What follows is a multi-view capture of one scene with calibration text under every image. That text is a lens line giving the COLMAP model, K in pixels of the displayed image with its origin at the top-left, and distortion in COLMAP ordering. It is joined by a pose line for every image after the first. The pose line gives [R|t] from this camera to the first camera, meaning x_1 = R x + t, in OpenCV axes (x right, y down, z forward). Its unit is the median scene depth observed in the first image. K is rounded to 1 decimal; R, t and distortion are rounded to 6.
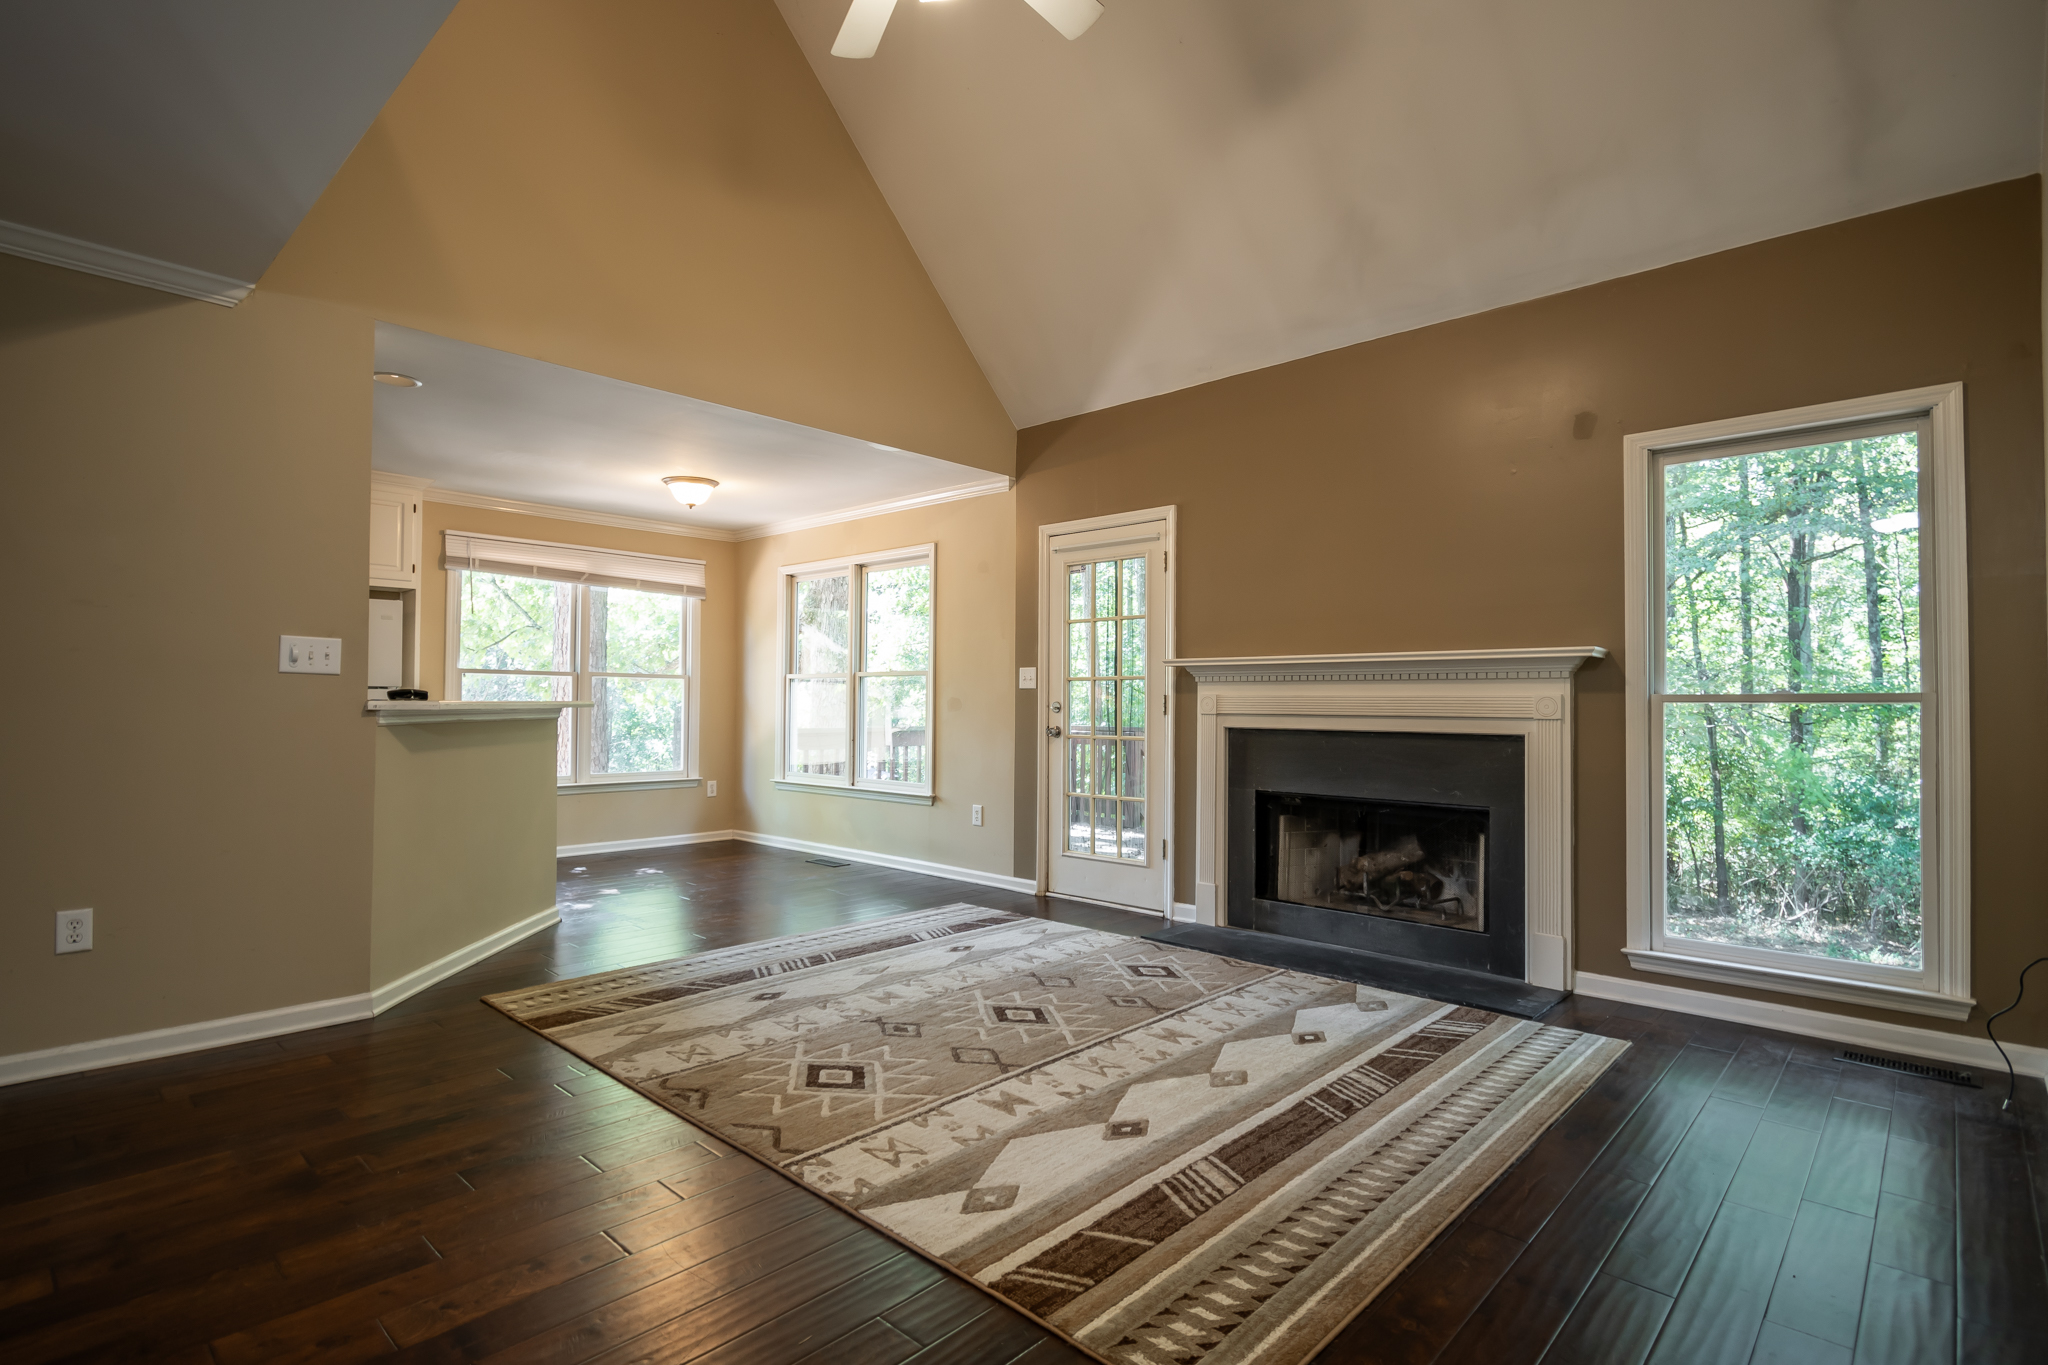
lens RADIAL K [[991.3, 0, 1024.0], [0, 991.3, 682.5], [0, 0, 1]] dist [0.001743, -0.000238]
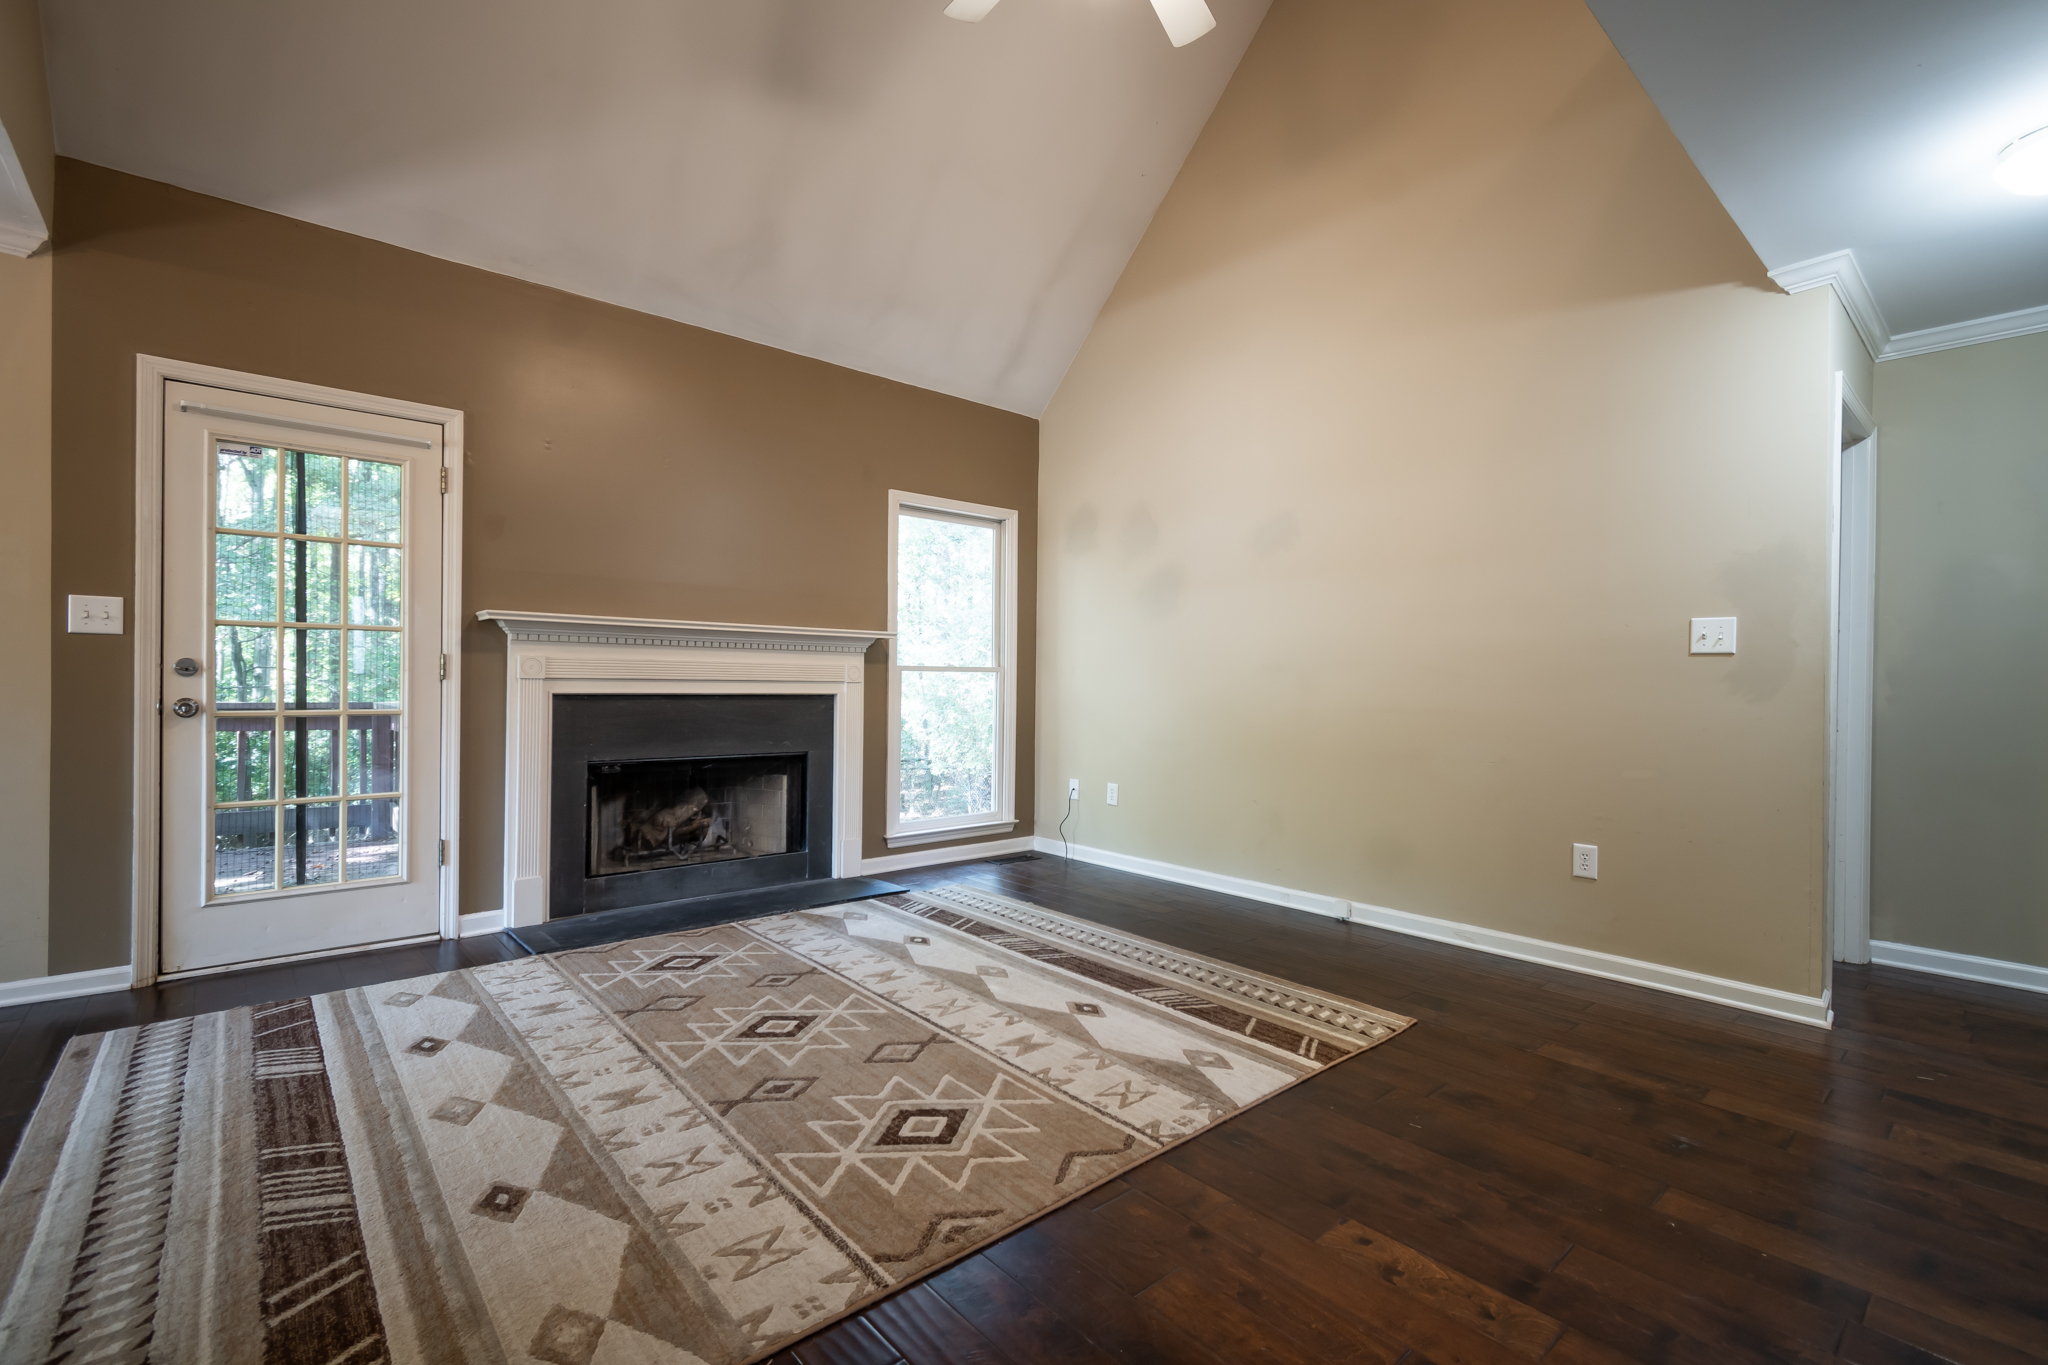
lens RADIAL K [[902.8, 0, 1024.0], [0, 902.8, 682.5], [0, 0, 1]] dist [0.001041, -0.000310]
pose [[0.100785, -0.008478, 0.994872, -0.757655], [-0.035151, 0.999309, 0.012077, 0.015573], [-0.994287, -0.036188, 0.100418, 0.704645]]
